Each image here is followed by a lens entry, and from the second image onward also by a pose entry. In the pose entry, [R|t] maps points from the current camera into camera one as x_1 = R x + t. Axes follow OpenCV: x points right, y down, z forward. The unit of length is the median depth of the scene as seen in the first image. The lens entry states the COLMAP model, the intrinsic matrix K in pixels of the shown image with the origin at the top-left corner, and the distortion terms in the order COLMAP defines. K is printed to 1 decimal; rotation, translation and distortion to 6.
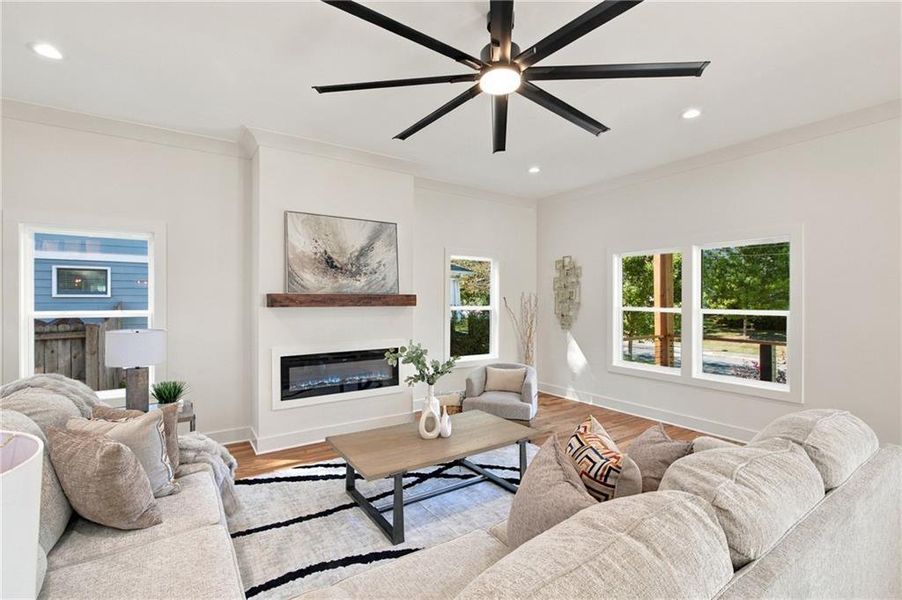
lens RADIAL K [[407.0, 0, 447.4], [0, 407.0, 304.7], [0, 0, 1]] dist [0.000212, 0.000396]
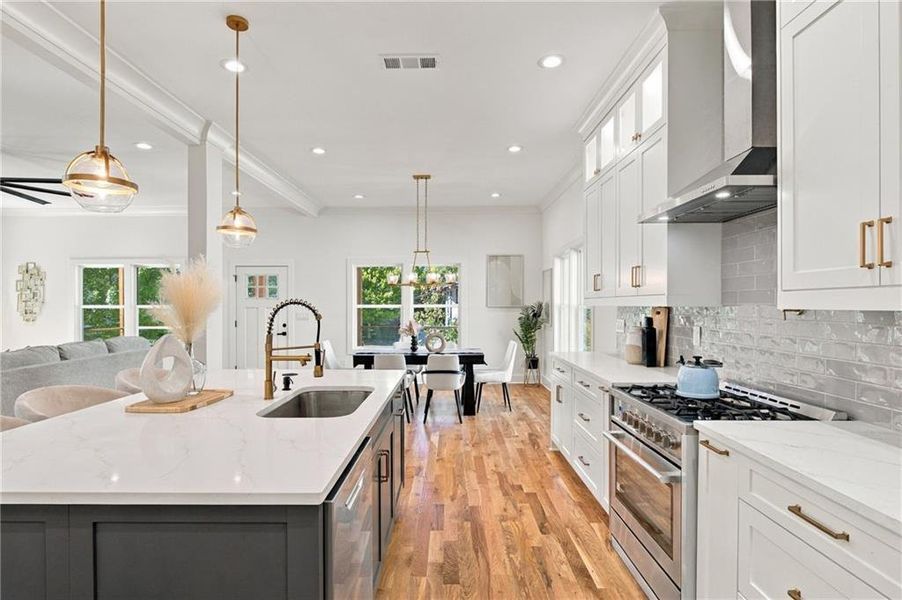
lens RADIAL K [[480.5, 0, 449.8], [0, 480.5, 305.3], [0, 0, 1]] dist [-0.012683, -0.000244]
pose [[0.559882, -0.001073, 0.828572, -0.240267], [0.007483, 0.999965, -0.003761, 0.025917], [-0.828539, 0.008306, 0.559870, -1.102192]]
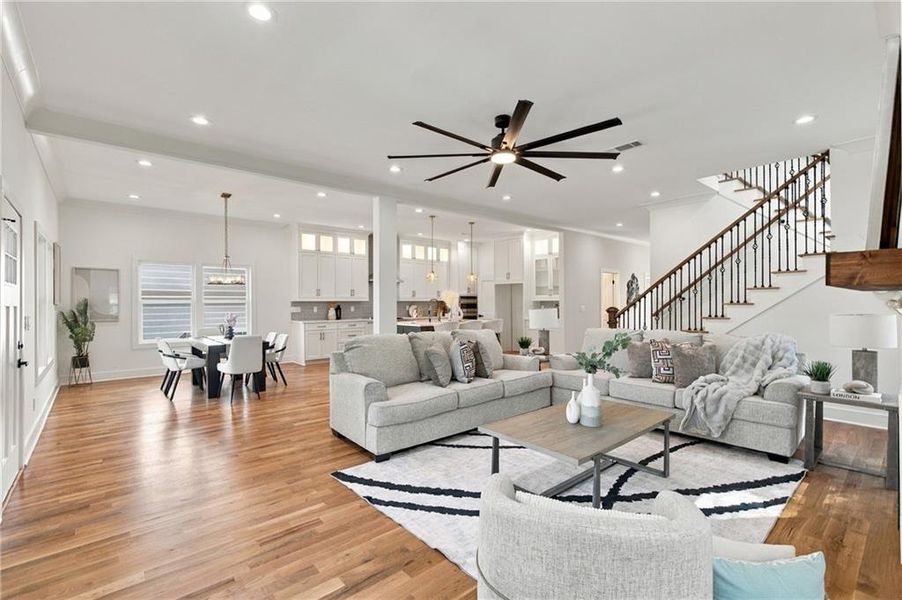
lens RADIAL K [[408.2, 0, 448.8], [0, 408.2, 300.7], [0, 0, 1]] dist [-0.001366, -0.000094]
pose [[-0.992481, 0.006016, -0.122251, 0.298051], [0.005139, 0.999959, 0.007482, 0.010662], [0.122291, 0.006797, -0.992471, 1.392609]]
